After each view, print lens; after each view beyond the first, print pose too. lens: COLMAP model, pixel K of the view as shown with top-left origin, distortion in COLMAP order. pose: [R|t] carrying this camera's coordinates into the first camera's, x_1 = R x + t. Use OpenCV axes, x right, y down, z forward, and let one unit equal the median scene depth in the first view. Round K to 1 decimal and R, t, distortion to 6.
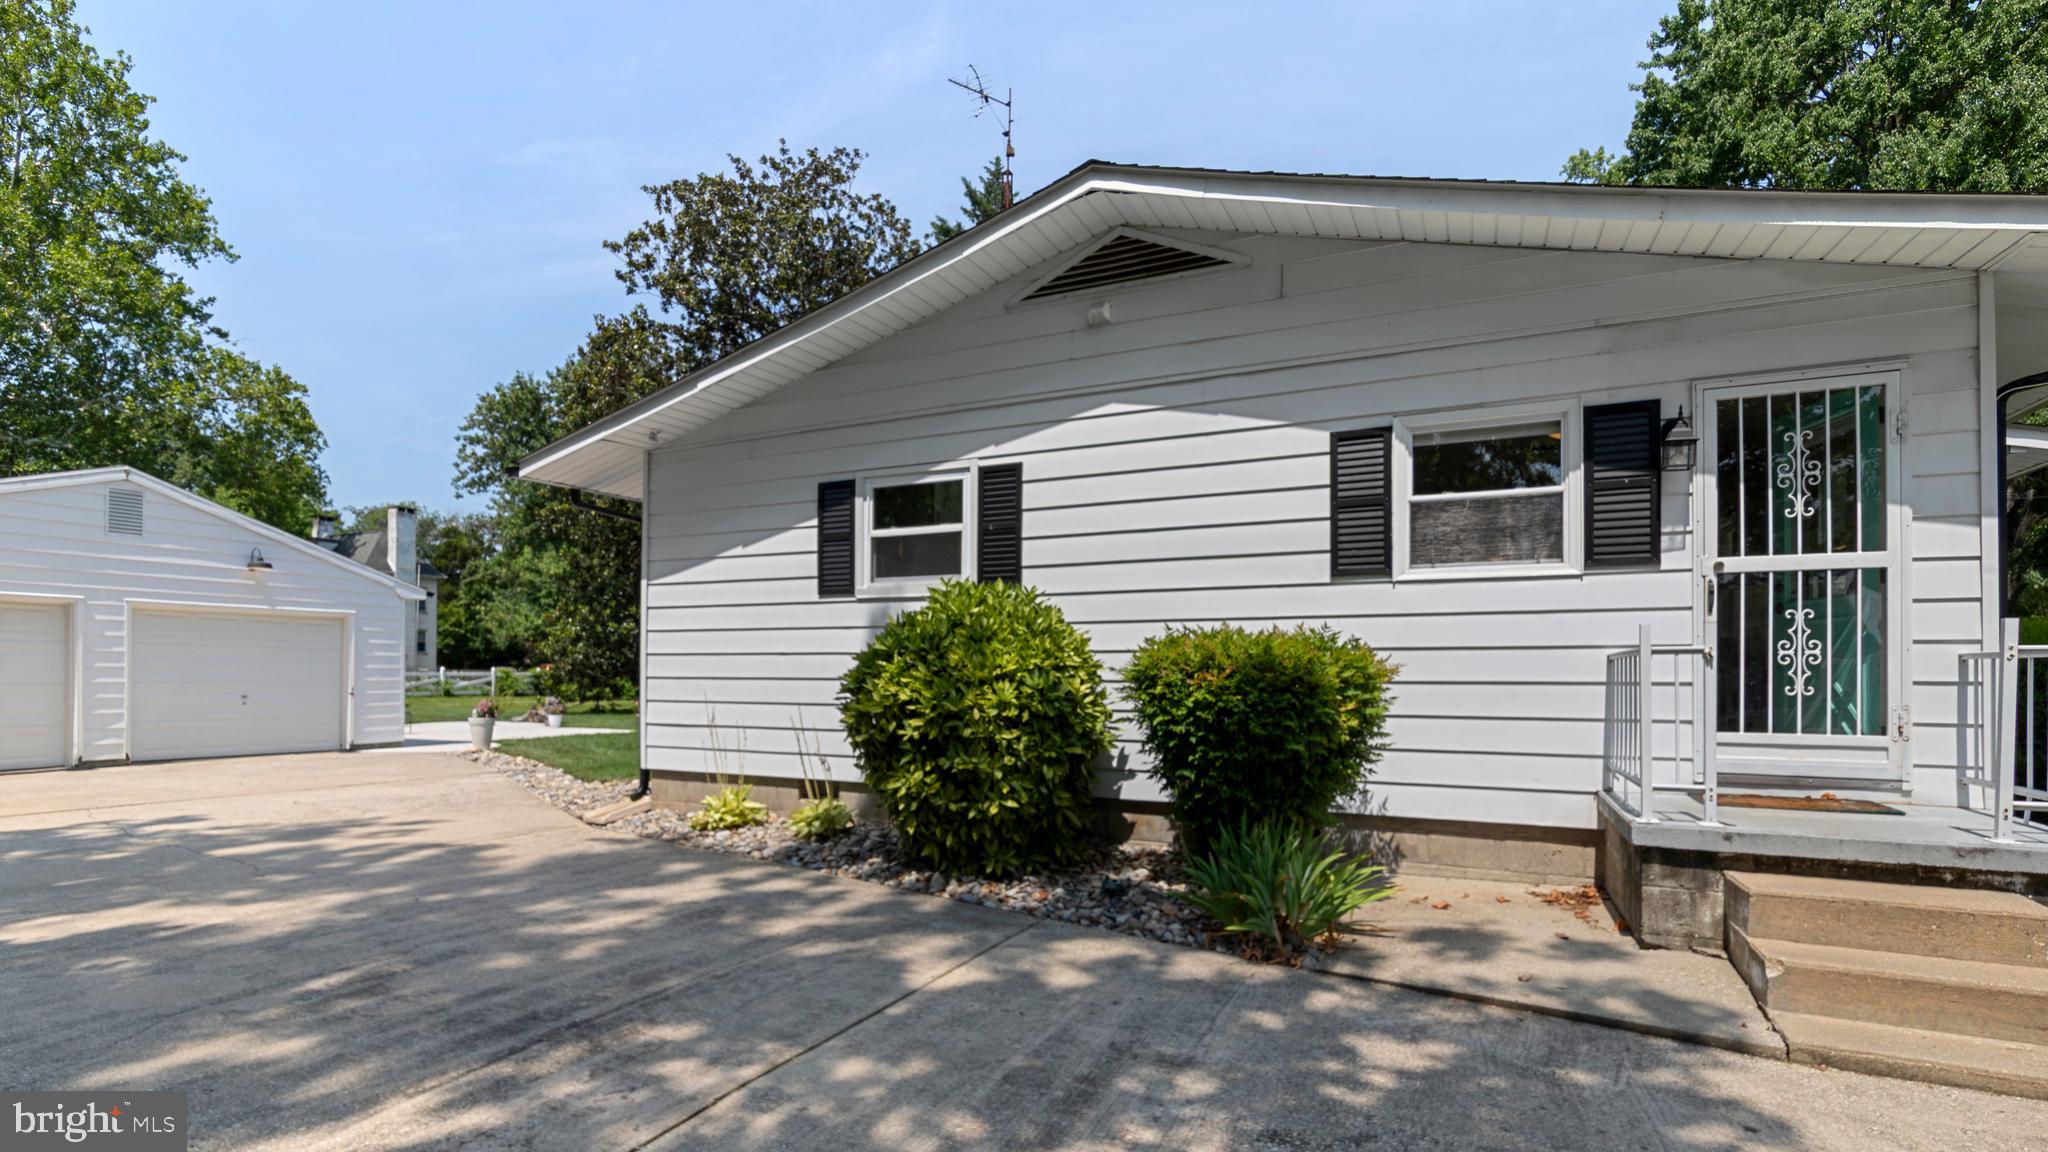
lens RADIAL K [[958.6, 0, 1030.5], [0, 958.6, 672.6], [0, 0, 1]] dist [0.000493, 0.000191]
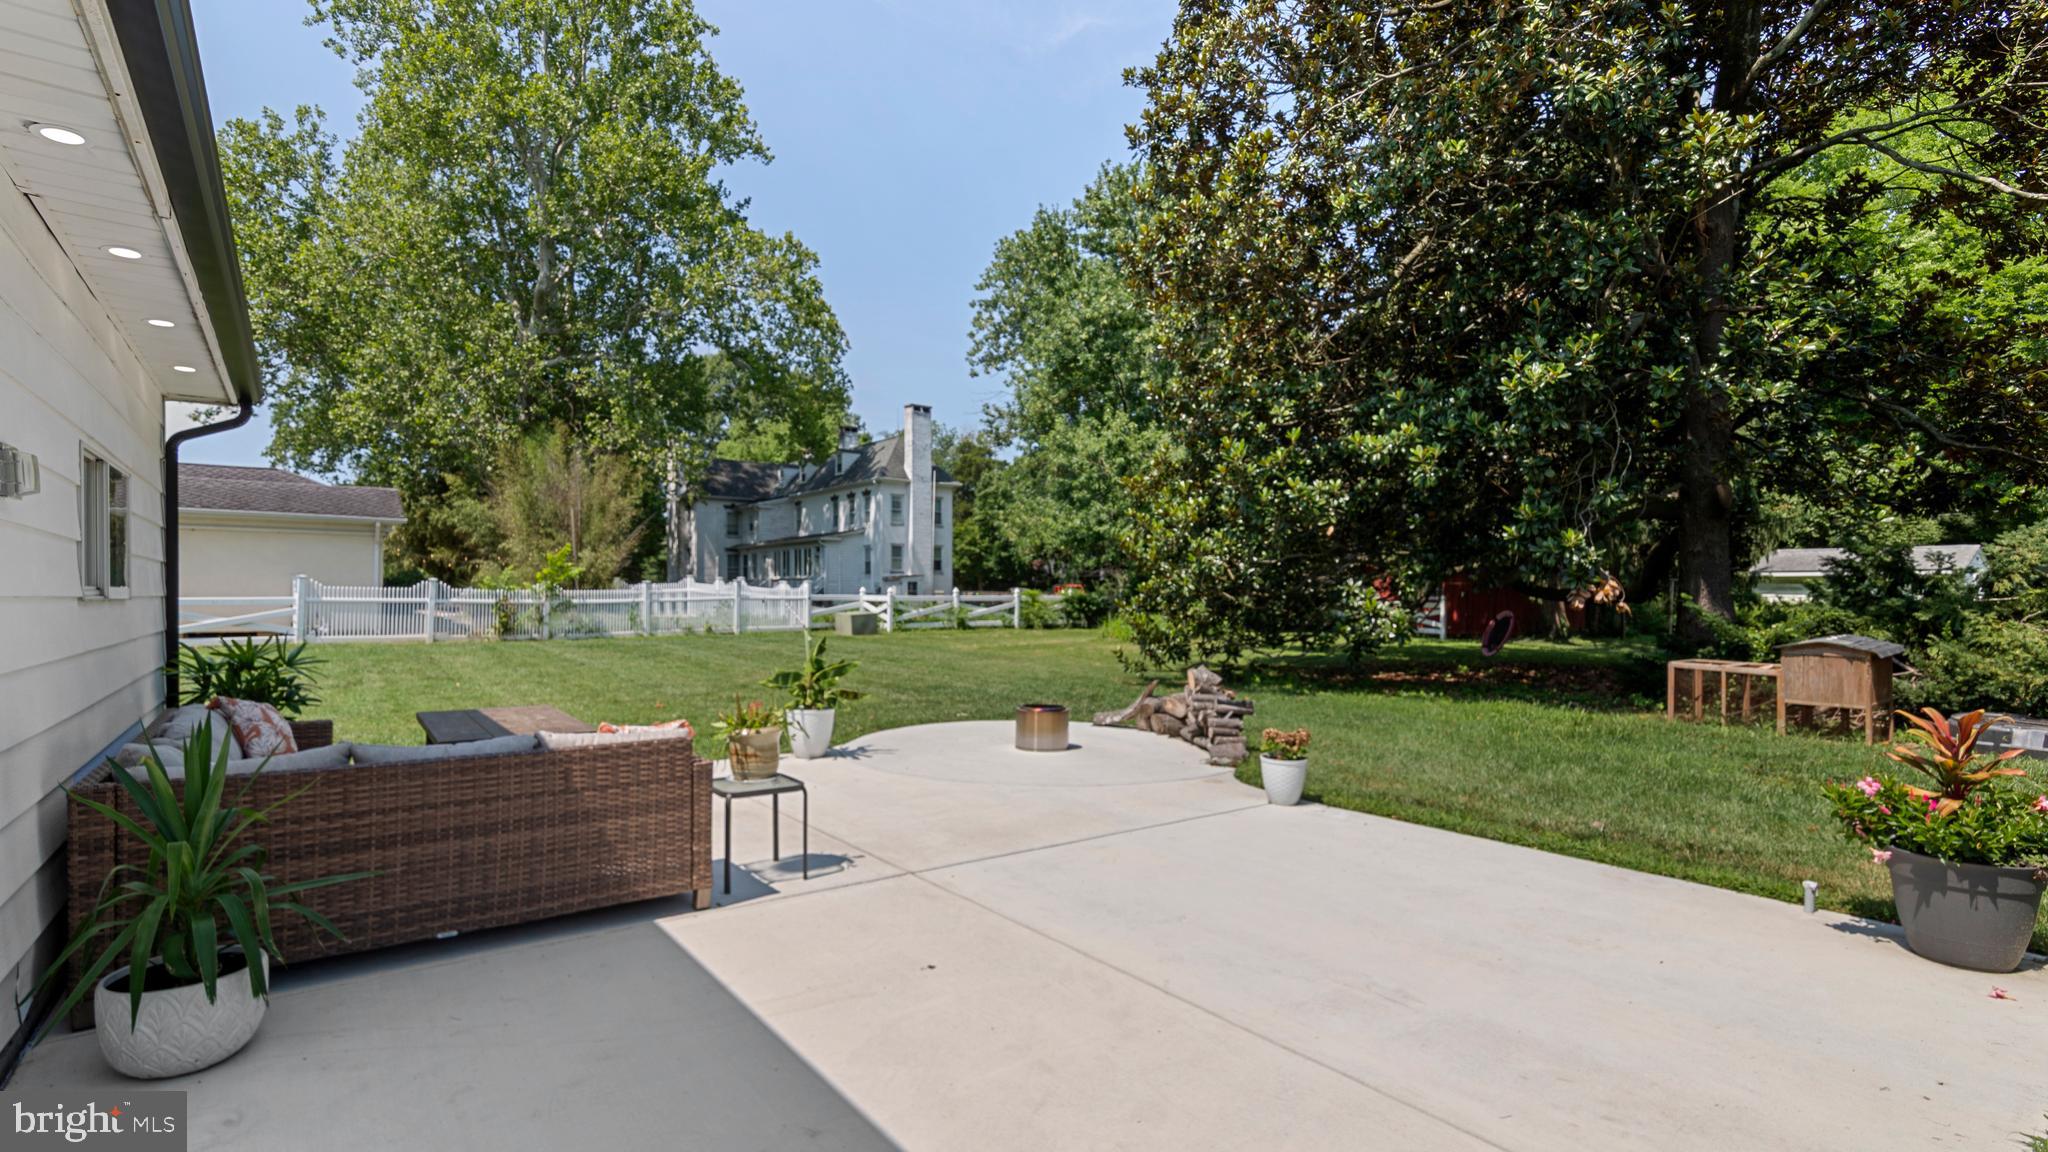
lens RADIAL K [[955.4, 0, 1013.5], [0, 955.4, 619.3], [0, 0, 1]] dist [0.002141, 0.000356]
pose [[0.879951, 0.010341, -0.474952, -0.214345], [0.002482, 0.999649, 0.026362, -0.001088], [0.475058, -0.024376, 0.879617, 0.355196]]
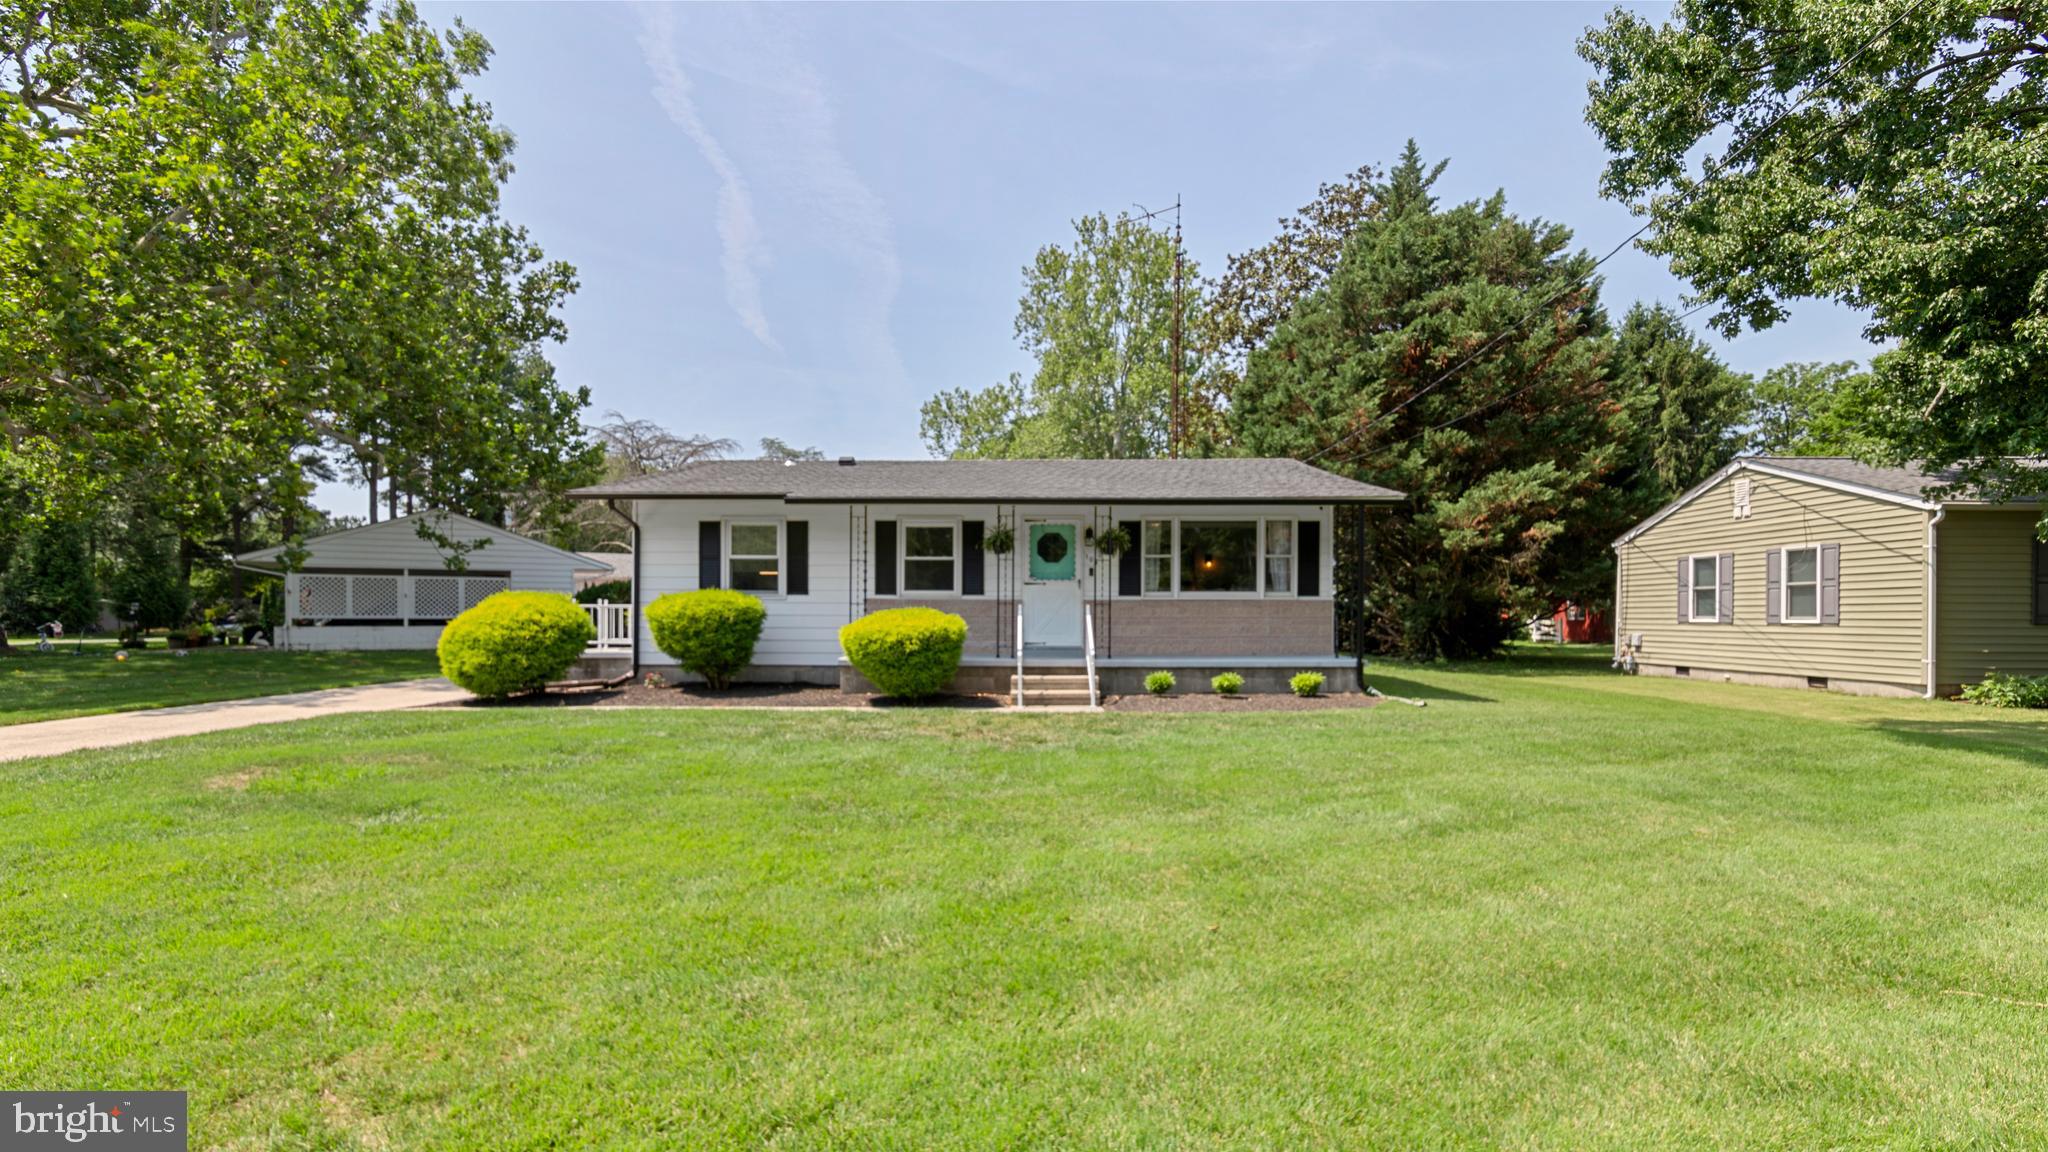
lens RADIAL K [[955.4, 0, 1013.5], [0, 955.4, 619.3], [0, 0, 1]] dist [0.002141, 0.000356]
pose [[0.400318, 0.001759, -0.916375, 0.487098], [-0.000642, 0.999998, 0.001639, 0.002399], [0.916376, -0.000068, 0.400318, 0.095058]]
